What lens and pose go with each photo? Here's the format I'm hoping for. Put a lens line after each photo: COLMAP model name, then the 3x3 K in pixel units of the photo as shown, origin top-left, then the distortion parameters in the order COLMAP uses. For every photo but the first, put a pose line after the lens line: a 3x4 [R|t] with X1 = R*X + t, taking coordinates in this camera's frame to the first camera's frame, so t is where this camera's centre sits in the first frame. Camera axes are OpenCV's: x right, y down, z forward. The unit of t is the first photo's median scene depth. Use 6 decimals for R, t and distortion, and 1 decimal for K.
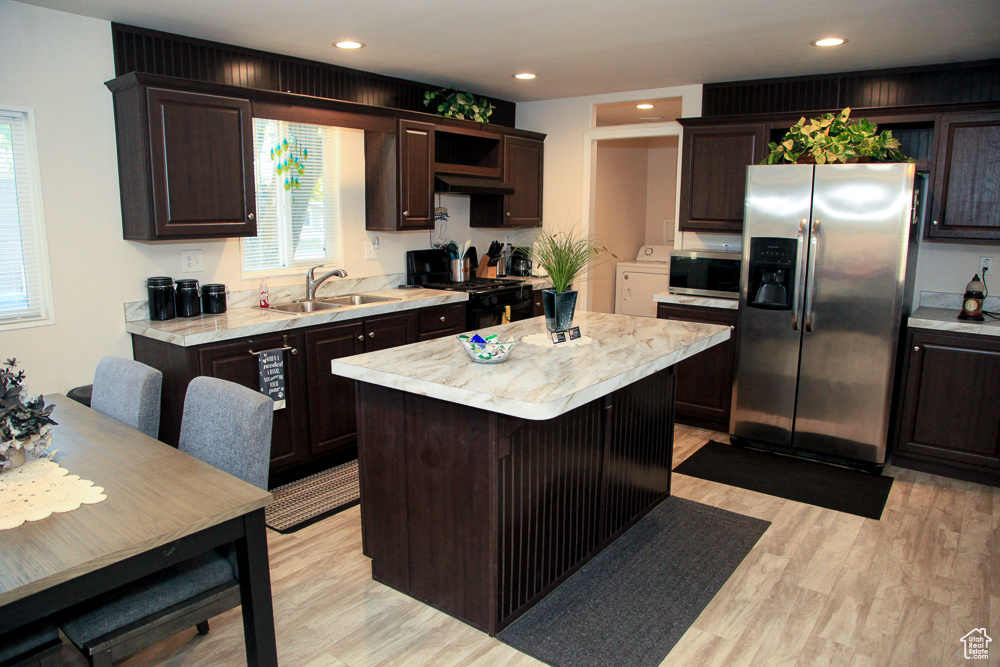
lens RADIAL K [[680.1, 0, 500.0], [0, 680.1, 333.5], [0, 0, 1]] dist [-0.121333, 0.062538]
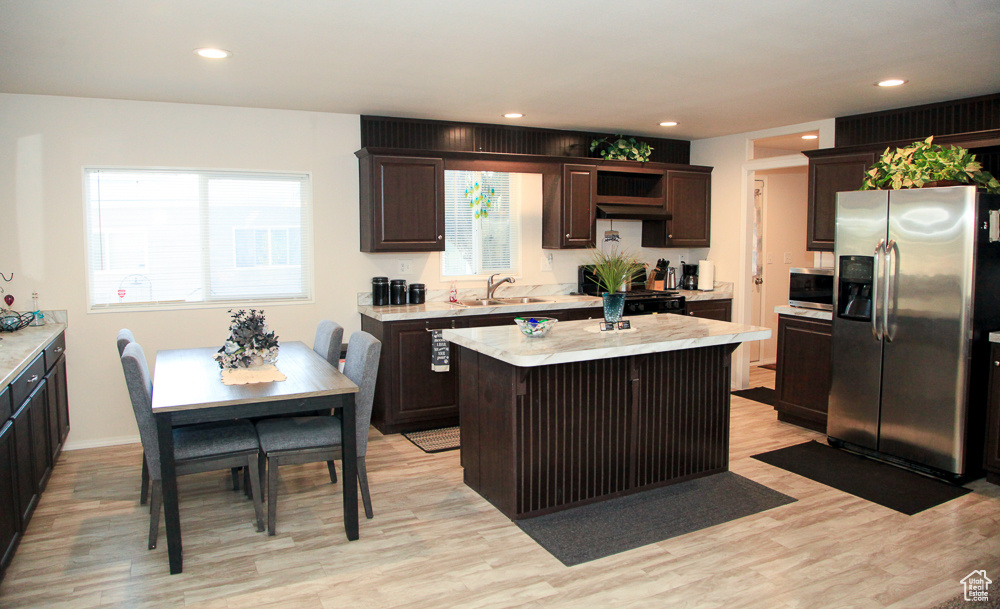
lens RADIAL K [[683.2, 0, 499.2], [0, 683.2, 274.7], [0, 0, 1]] dist [-0.128491, 0.071114]
pose [[0.901334, 0.020705, -0.432630, 0.351985], [-0.070445, 0.992565, -0.099261, 0.038913], [0.427358, 0.119944, 0.896091, -0.240534]]
